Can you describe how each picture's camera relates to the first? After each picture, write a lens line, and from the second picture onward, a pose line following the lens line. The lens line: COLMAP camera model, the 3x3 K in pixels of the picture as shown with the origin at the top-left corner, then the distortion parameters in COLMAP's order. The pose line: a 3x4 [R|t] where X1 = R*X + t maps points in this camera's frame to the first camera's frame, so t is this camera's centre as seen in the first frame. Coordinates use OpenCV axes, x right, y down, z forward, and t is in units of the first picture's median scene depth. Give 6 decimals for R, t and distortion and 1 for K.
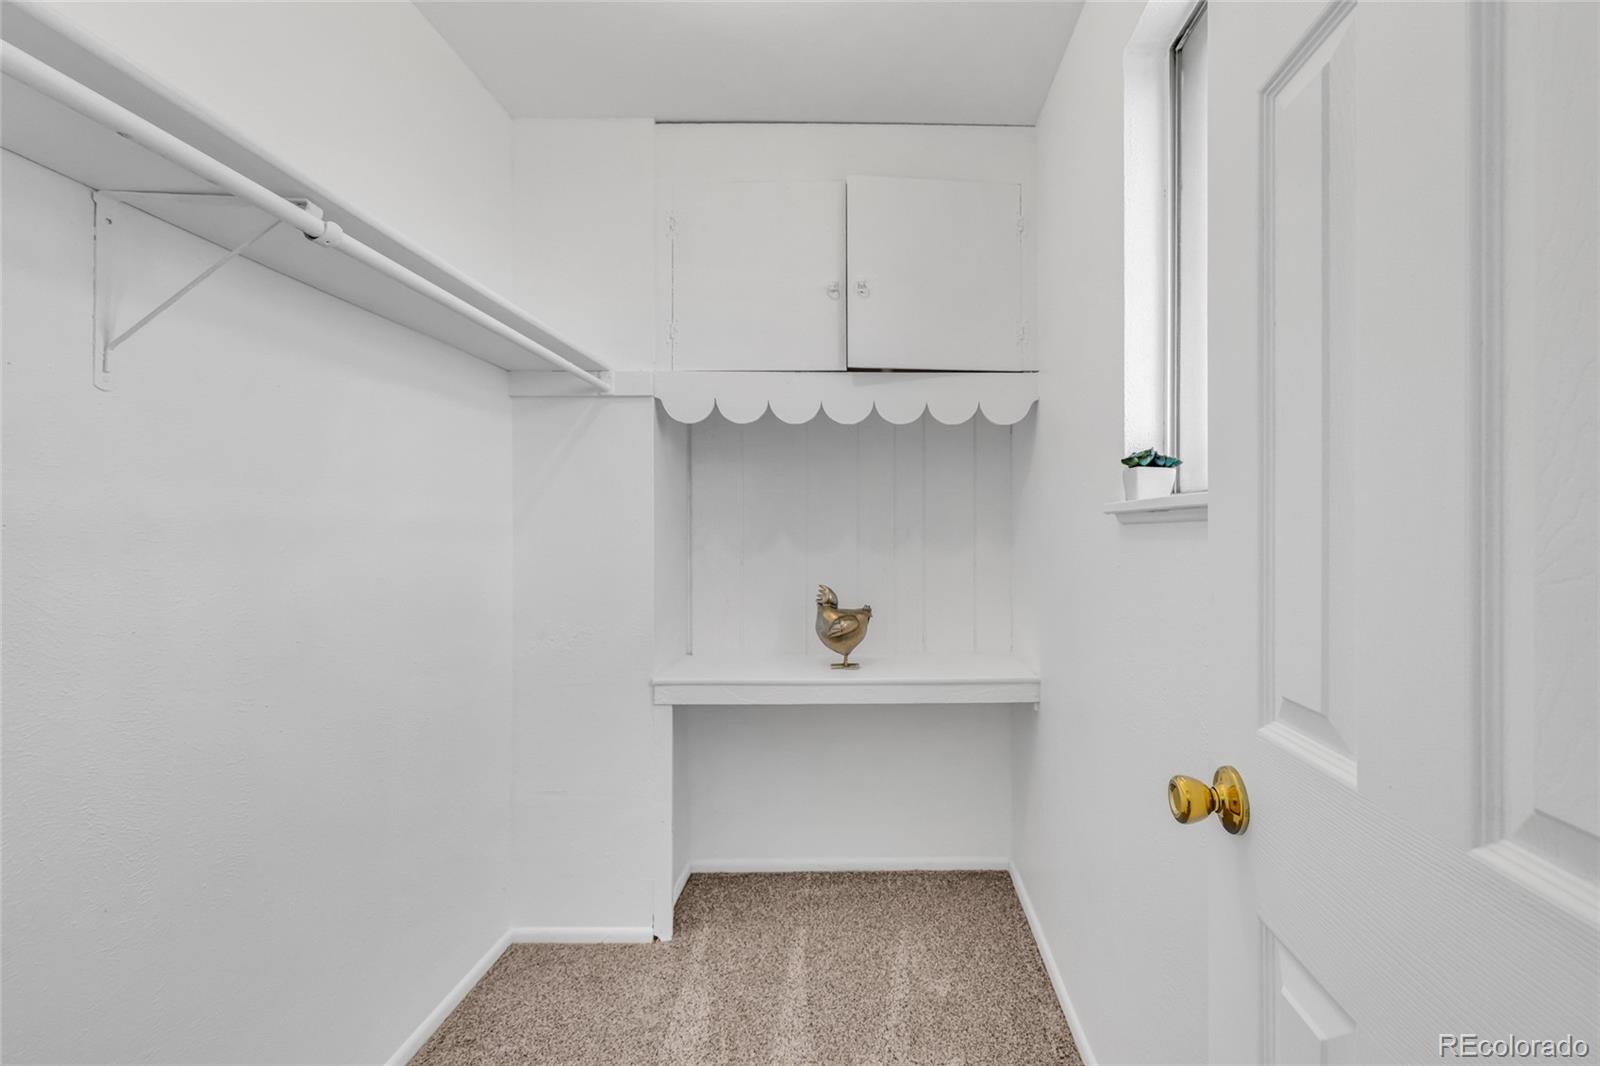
lens RADIAL K [[672.5, 0, 801.9], [0, 672.5, 530.3], [0, 0, 1]] dist [0.000562, 0.000651]
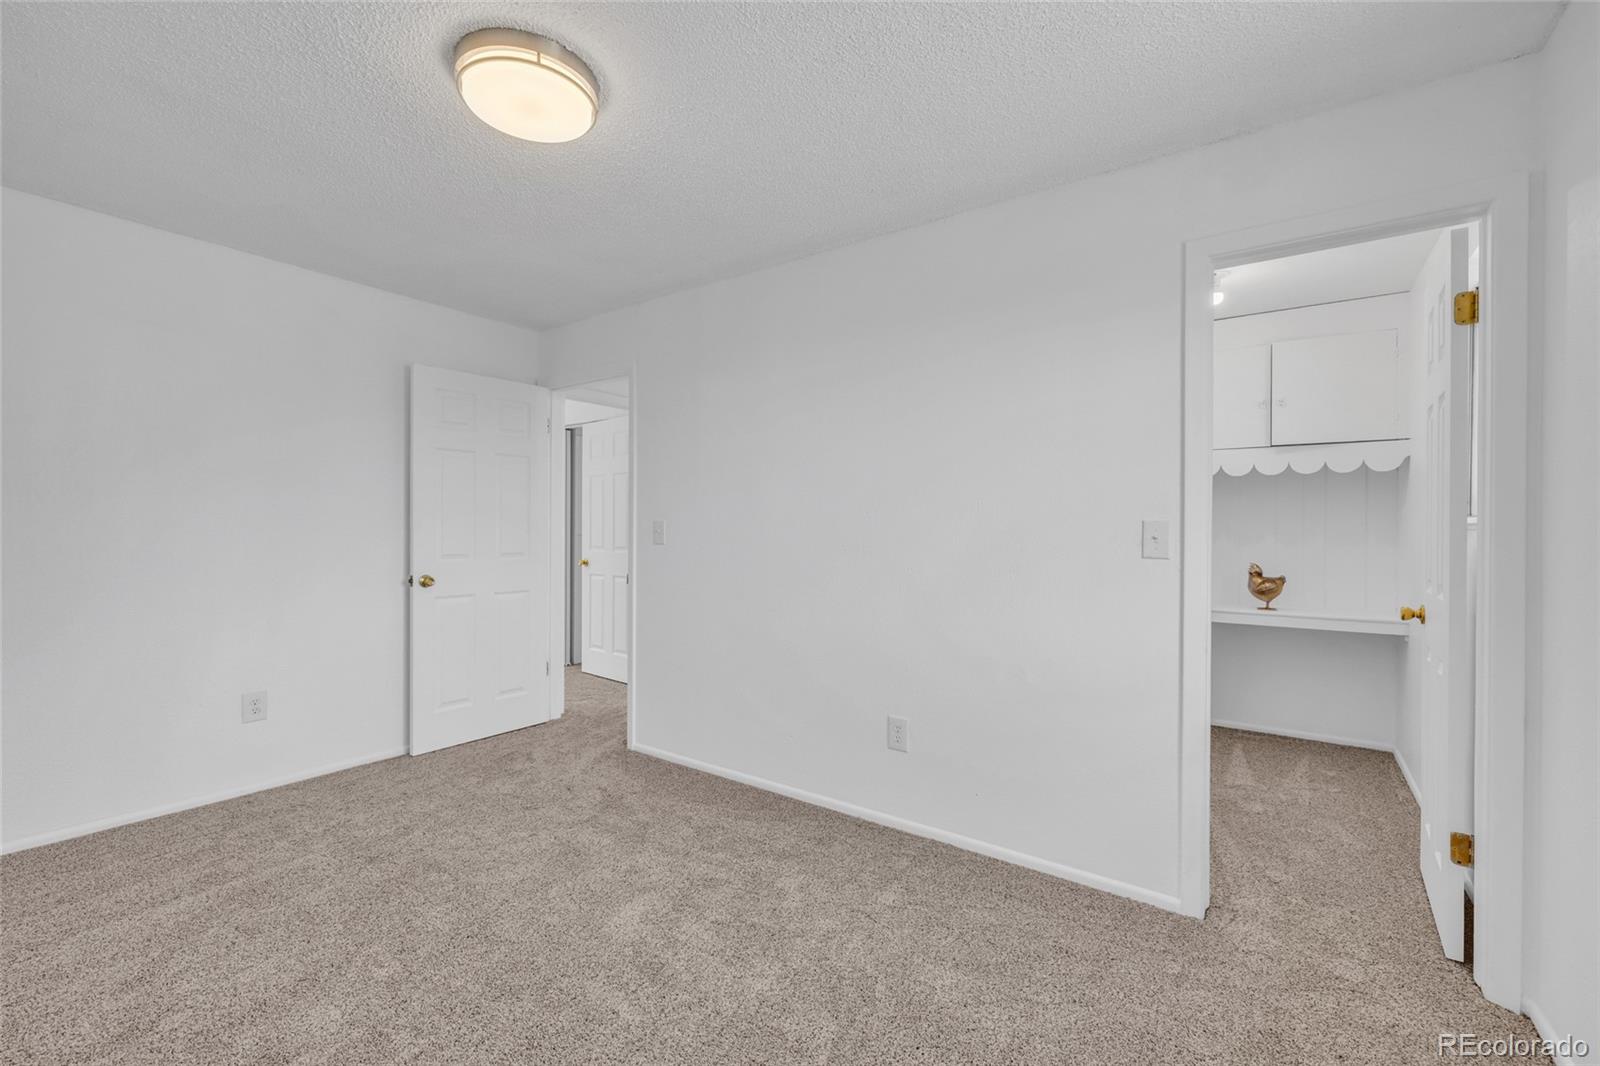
lens RADIAL K [[672.5, 0, 792.0], [0, 672.5, 533.0], [0, 0, 1]] dist [0.000562, 0.000651]
pose [[0.866794, 0.006657, -0.498621, -0.144888], [-0.004853, 0.999976, 0.004913, -0.001779], [0.498642, -0.001839, 0.866806, -1.214937]]
